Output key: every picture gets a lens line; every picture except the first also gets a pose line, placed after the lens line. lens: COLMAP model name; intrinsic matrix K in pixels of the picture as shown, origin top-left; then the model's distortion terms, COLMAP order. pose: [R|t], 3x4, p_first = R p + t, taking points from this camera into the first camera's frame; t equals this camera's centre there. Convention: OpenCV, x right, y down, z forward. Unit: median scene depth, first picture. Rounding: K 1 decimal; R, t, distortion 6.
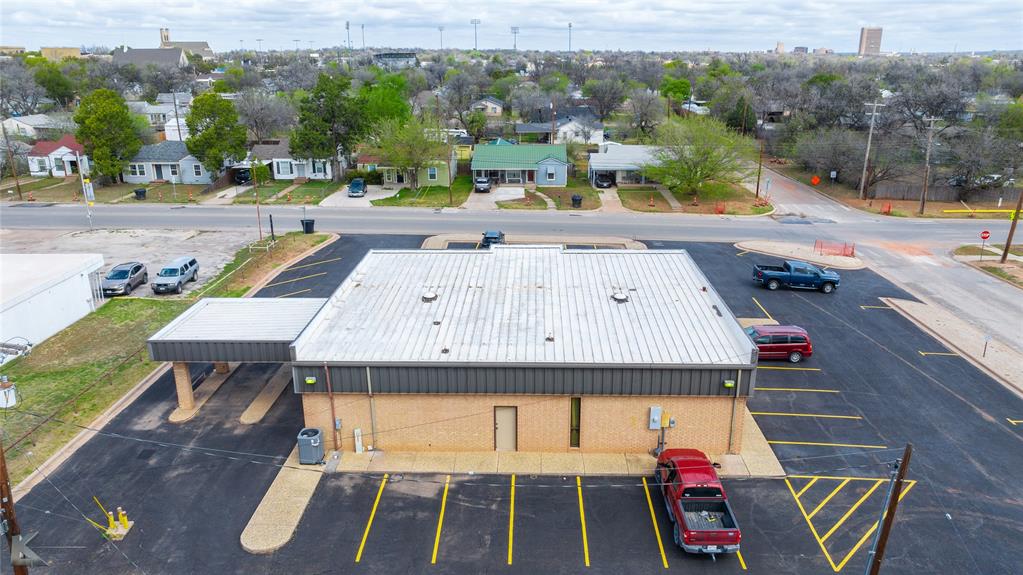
lens RADIAL K [[722.9, 0, 519.0], [0, 722.9, 286.5], [0, 0, 1]] dist [-0.037311, 0.042950]
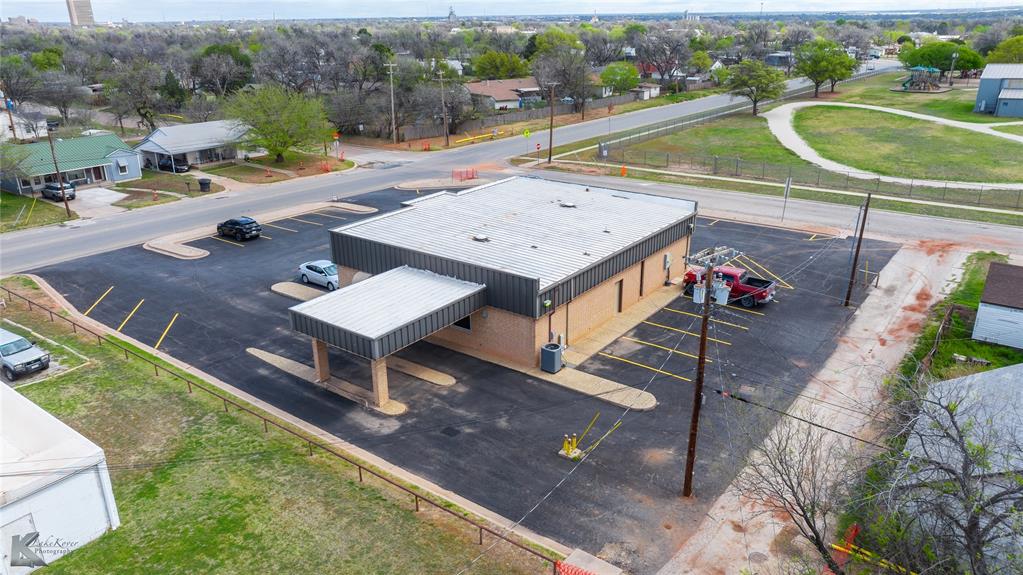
lens RADIAL K [[732.1, 0, 515.1], [0, 732.1, 286.4], [0, 0, 1]] dist [-0.022702, -0.000065]
pose [[0.575090, -0.286892, 0.766136, -0.731640], [0.261058, 0.951888, 0.160490, -0.062251], [-0.775320, 0.107710, 0.622317, 0.163652]]
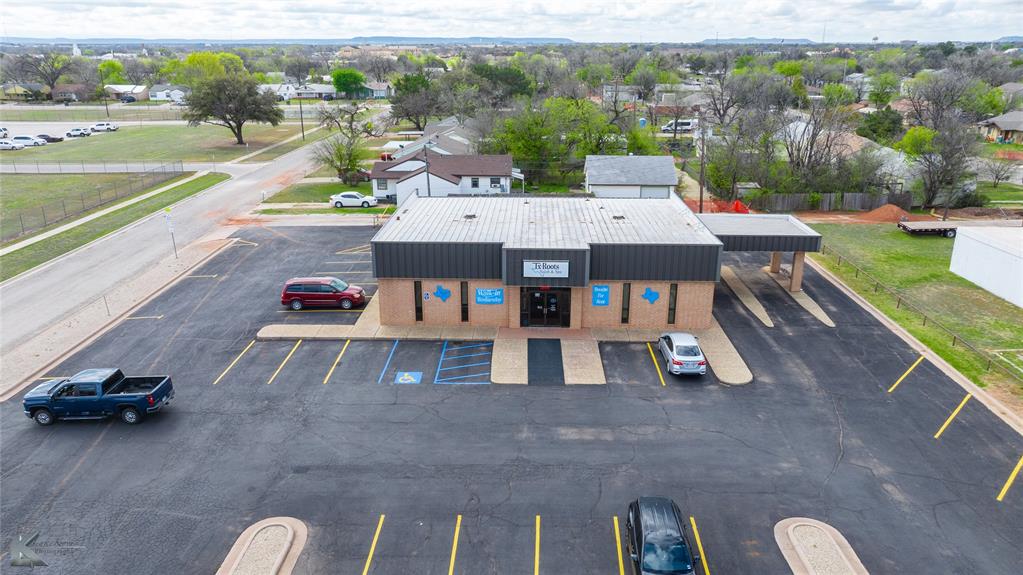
lens RADIAL K [[722.9, 0, 519.0], [0, 722.9, 286.5], [0, 0, 1]] dist [-0.037311, 0.042950]
pose [[-0.999986, 0.003989, -0.003476, 0.040811], [0.001124, 0.802185, 0.597075, -0.464960], [0.005170, 0.597063, -0.802178, 1.502113]]
